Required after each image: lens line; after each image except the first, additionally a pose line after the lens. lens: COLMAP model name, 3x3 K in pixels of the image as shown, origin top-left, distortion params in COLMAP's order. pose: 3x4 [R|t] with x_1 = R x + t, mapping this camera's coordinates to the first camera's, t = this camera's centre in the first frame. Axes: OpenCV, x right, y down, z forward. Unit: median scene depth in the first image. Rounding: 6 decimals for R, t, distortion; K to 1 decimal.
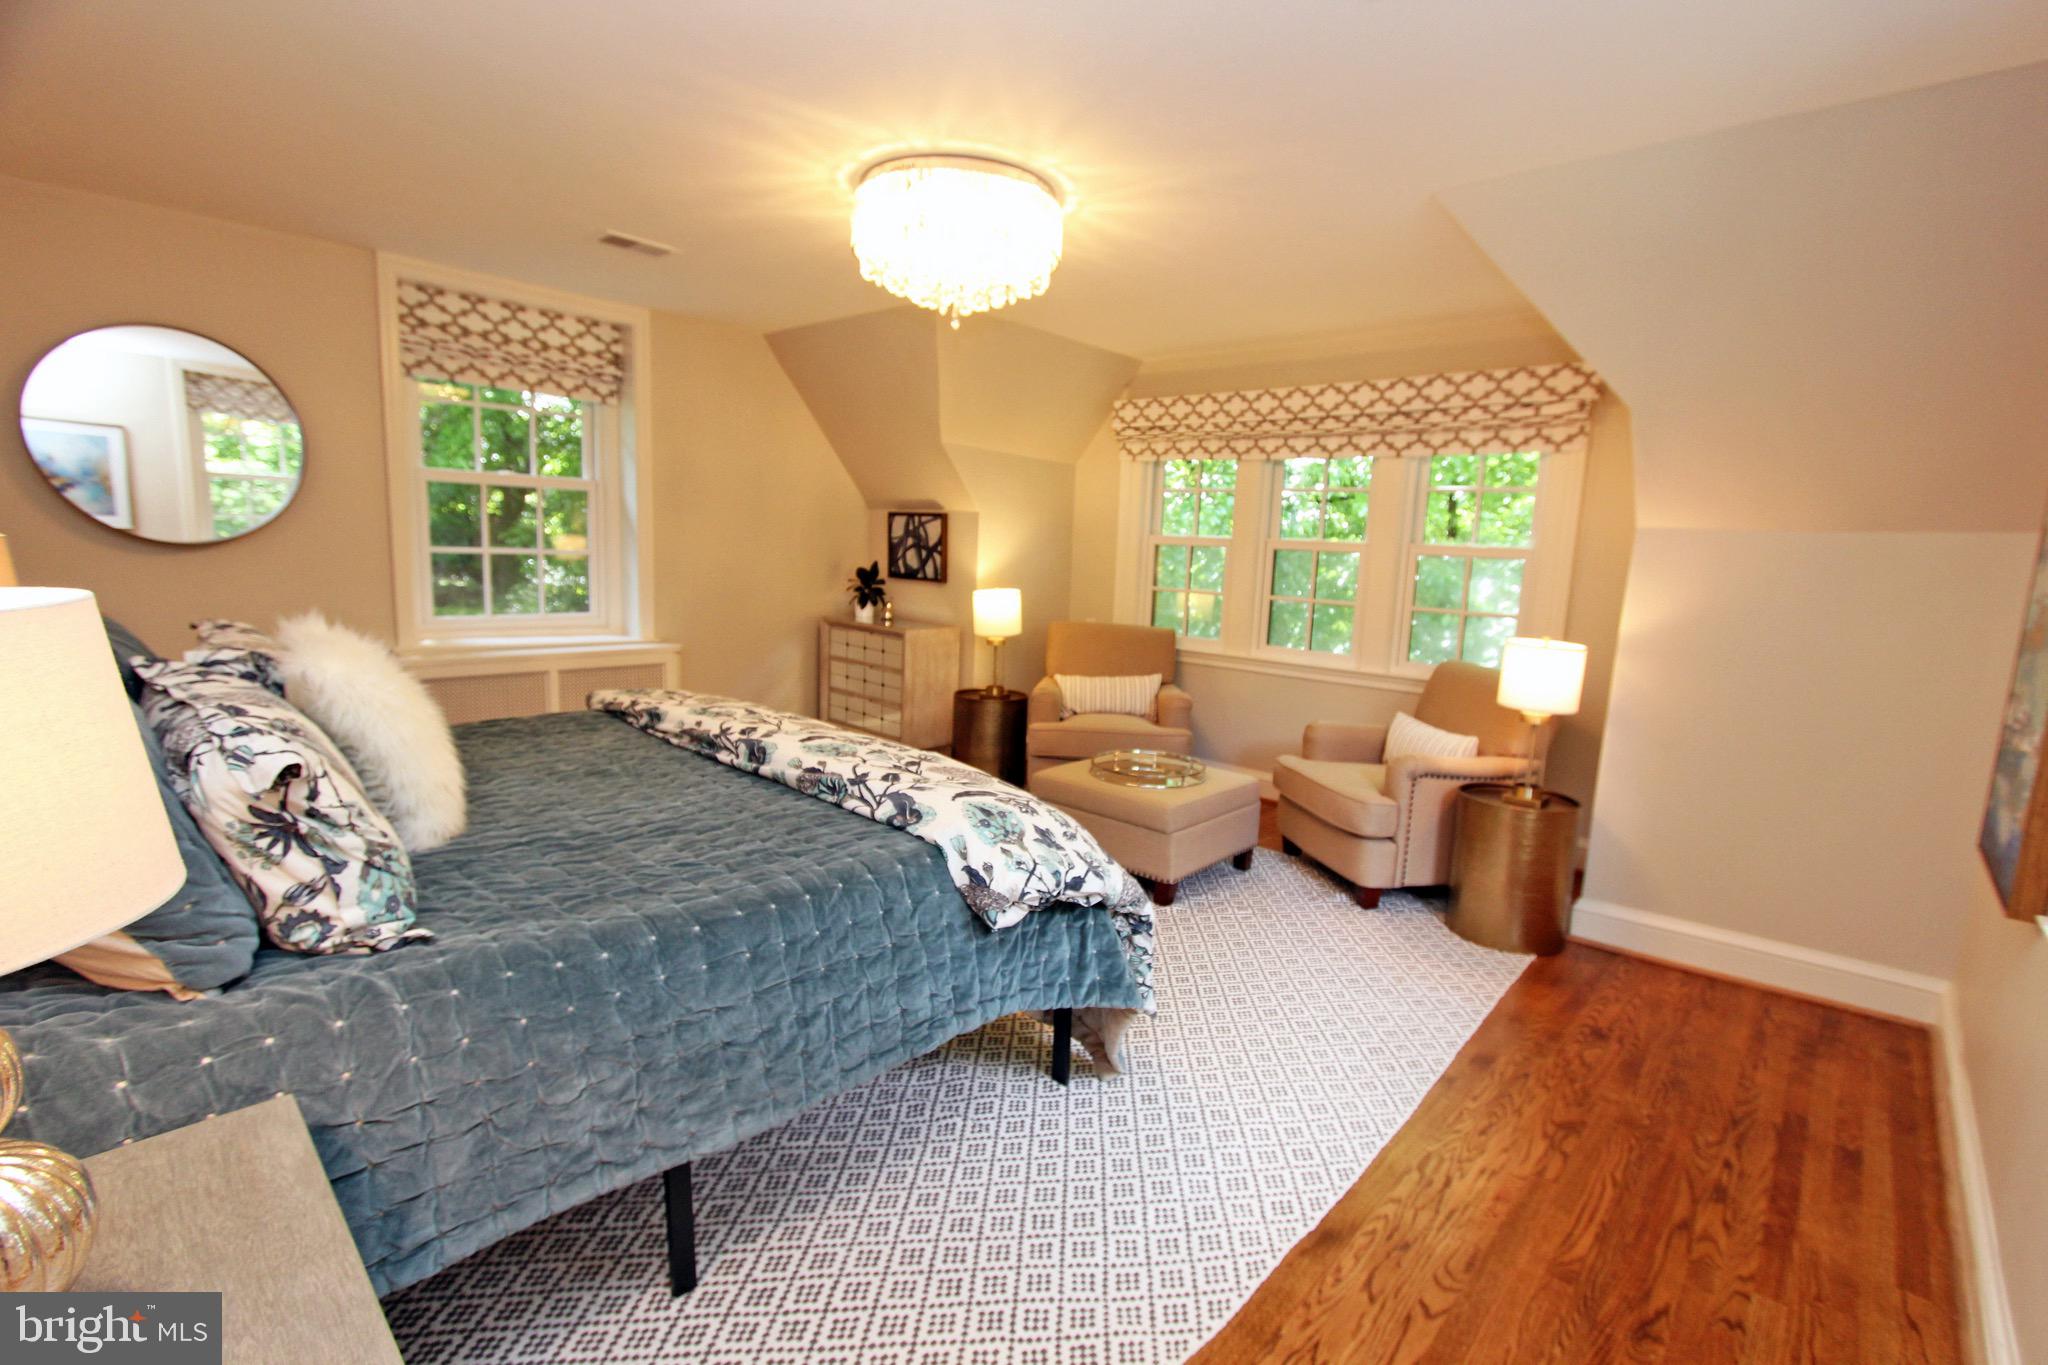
lens RADIAL K [[941.6, 0, 1025.2], [0, 941.6, 678.8], [0, 0, 1]] dist [-0.024795, 0.001757]
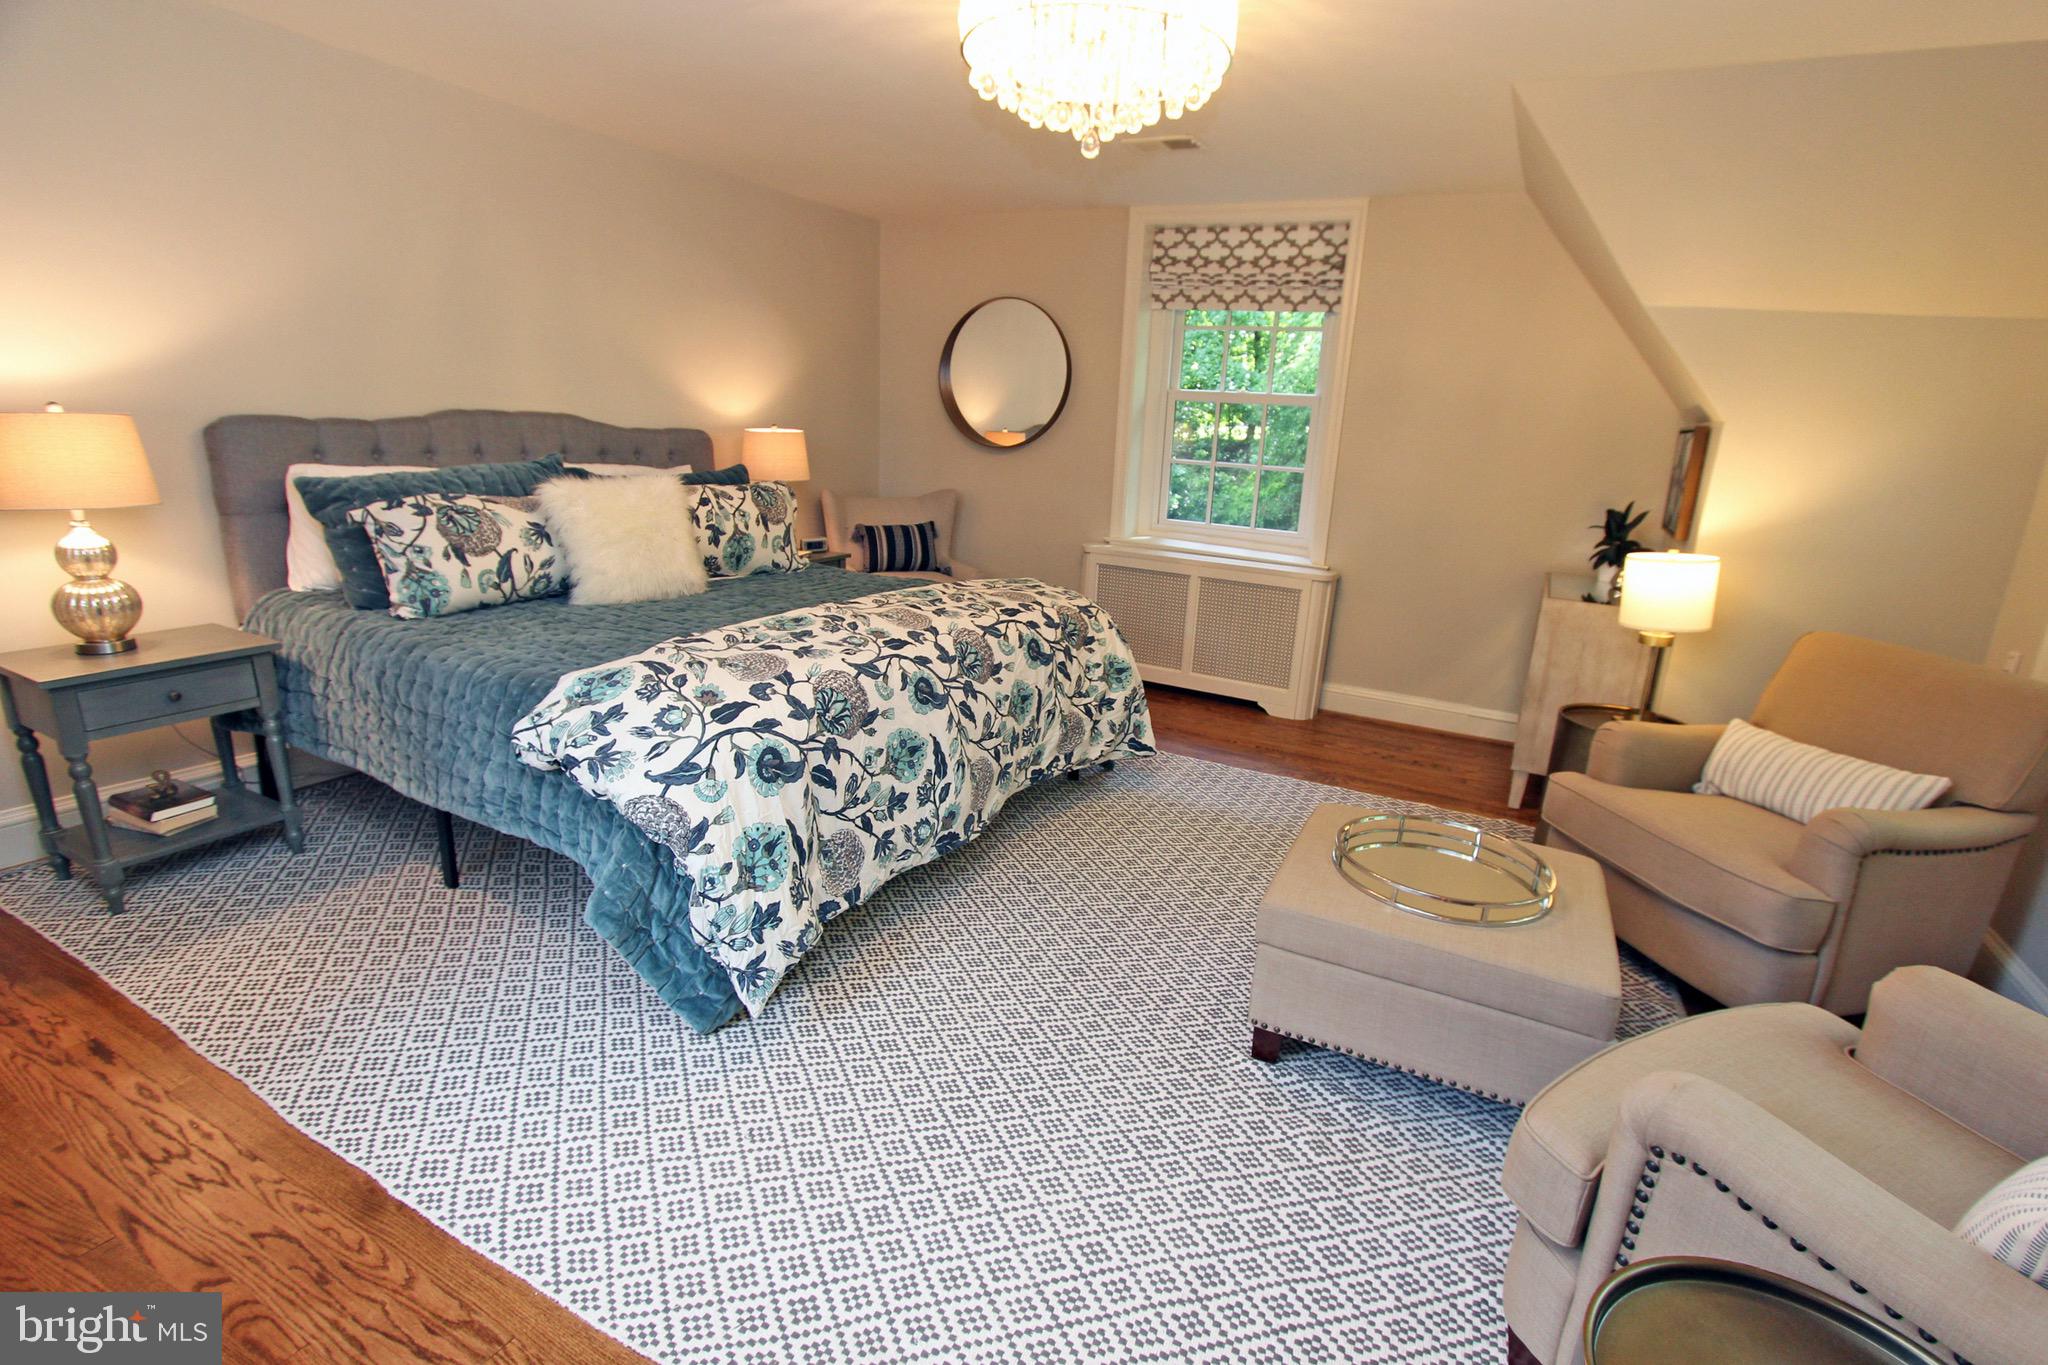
lens RADIAL K [[941.6, 0, 1023.6], [0, 941.6, 690.9], [0, 0, 1]] dist [-0.024795, 0.001757]
pose [[0.267293, 0.233785, -0.934826, 0.544957], [-0.179026, 0.965282, 0.190213, -0.062506], [0.946839, 0.116516, 0.299867, 0.583423]]
